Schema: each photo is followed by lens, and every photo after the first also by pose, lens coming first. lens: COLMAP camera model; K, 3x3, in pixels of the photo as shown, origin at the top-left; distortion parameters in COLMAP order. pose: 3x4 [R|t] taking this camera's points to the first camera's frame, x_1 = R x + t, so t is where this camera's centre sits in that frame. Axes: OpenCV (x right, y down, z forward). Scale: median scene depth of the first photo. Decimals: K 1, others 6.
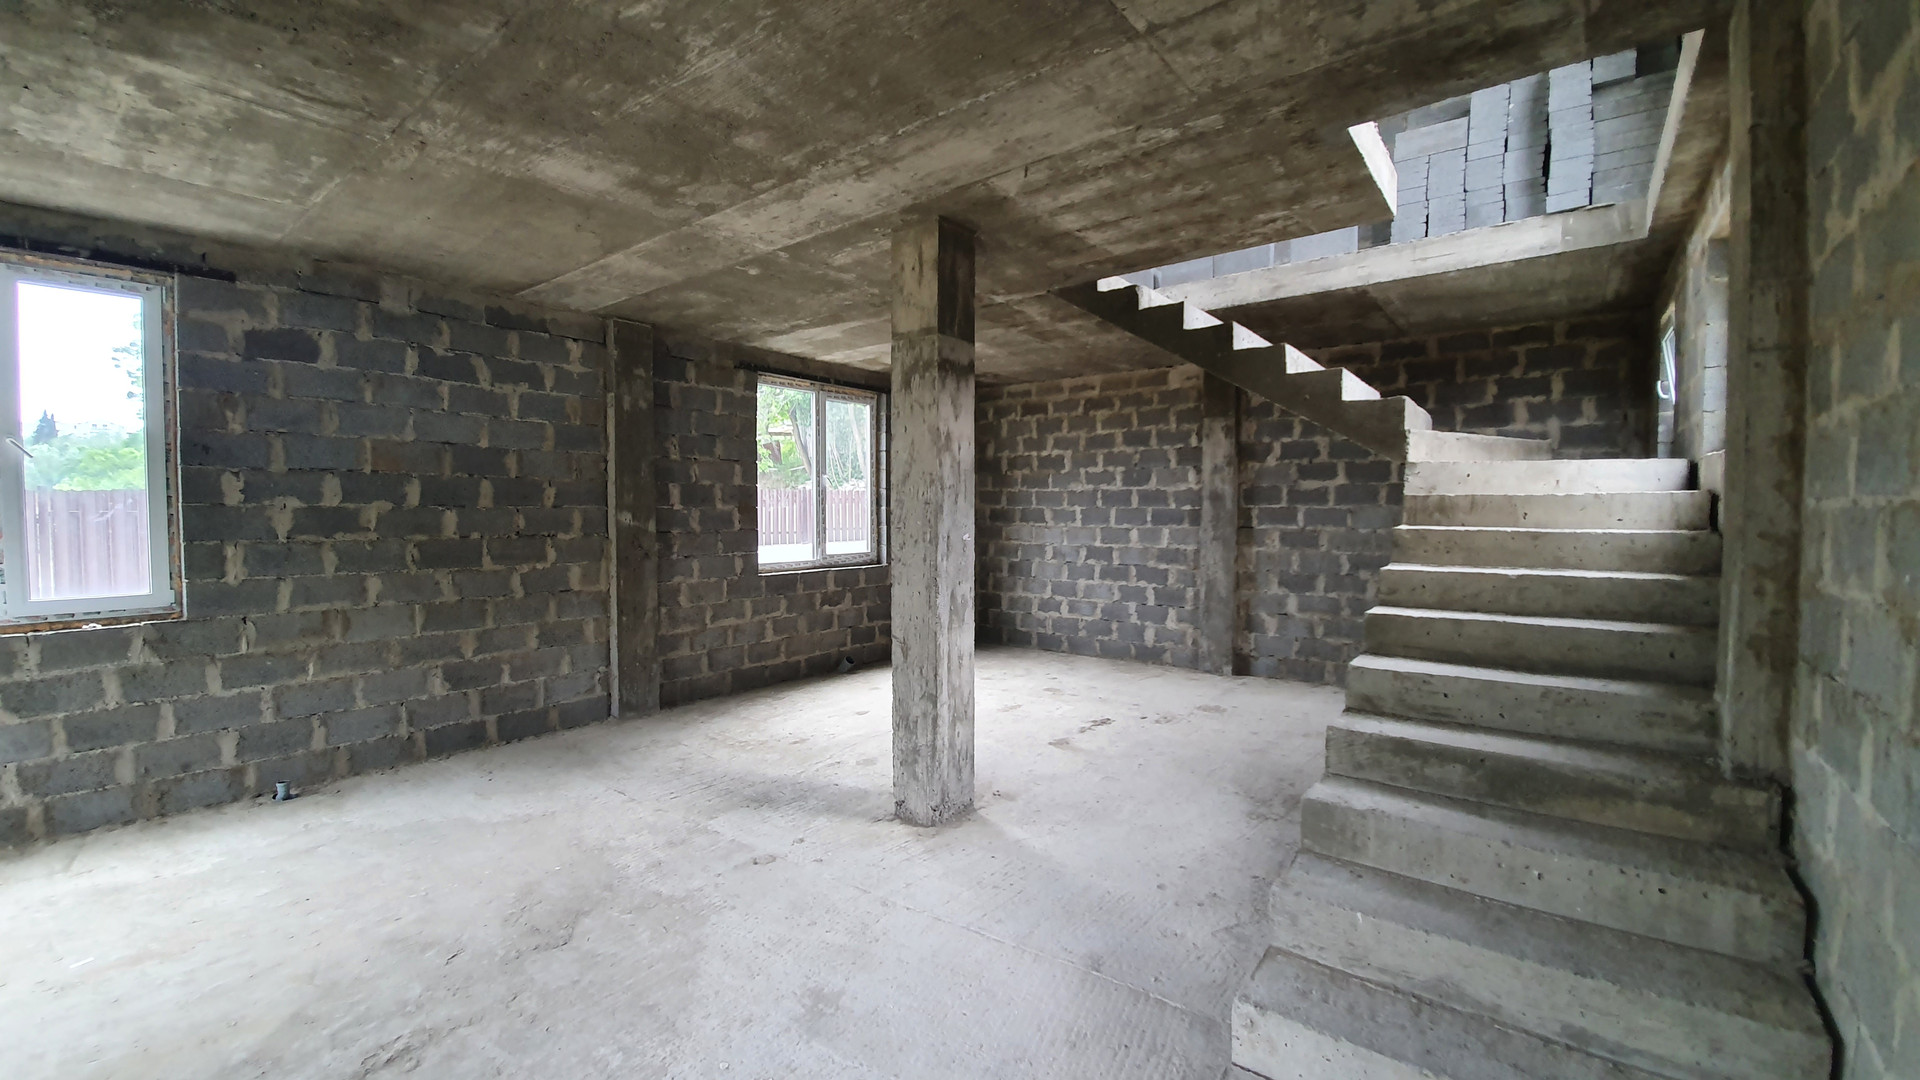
lens RADIAL K [[768.0, 0, 963.0], [0, 768.0, 536.4], [0, 0, 1]] dist [-0.026983, -0.002853]
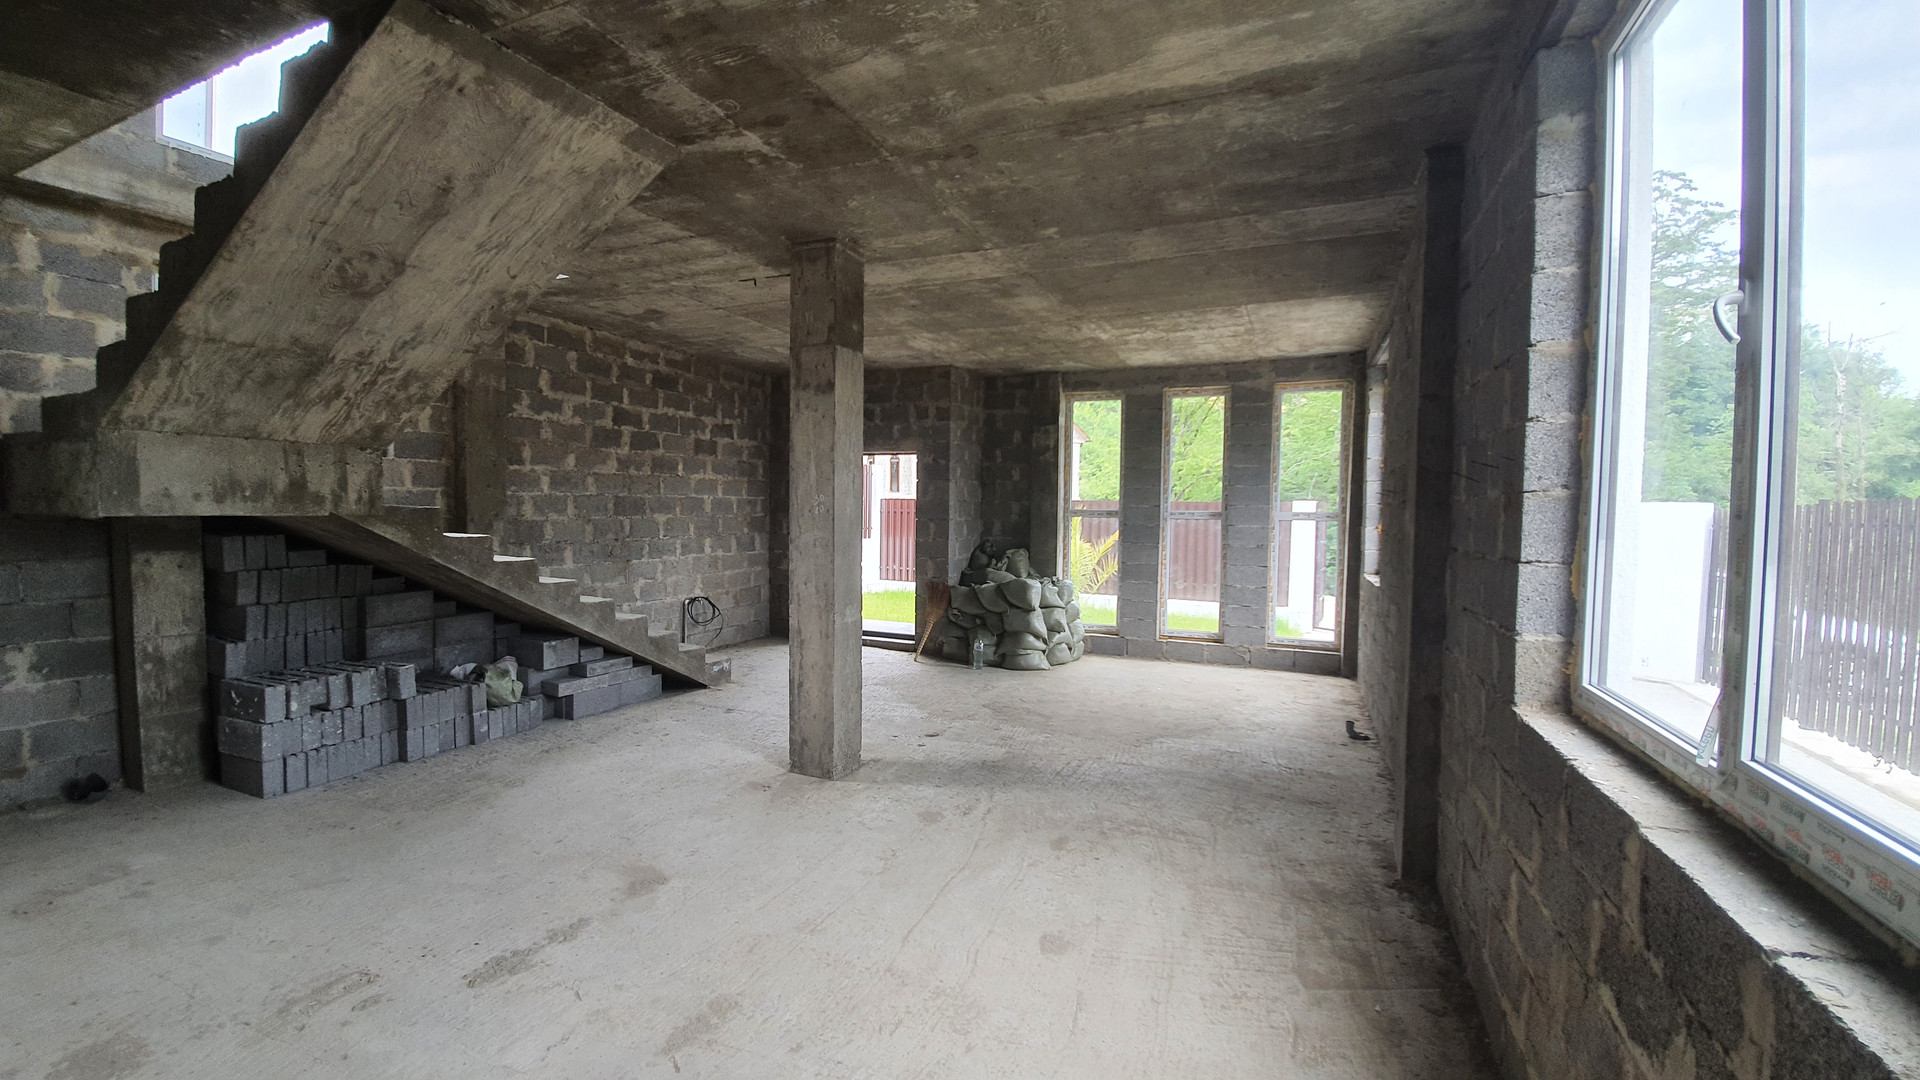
lens RADIAL K [[768.0, 0, 976.5], [0, 768.0, 546.2], [0, 0, 1]] dist [-0.026983, -0.002853]
pose [[-0.964310, -0.000952, -0.264773, 0.044654], [-0.023701, 0.996290, 0.082735, -0.059402], [0.263712, 0.086058, -0.960755, 2.034184]]
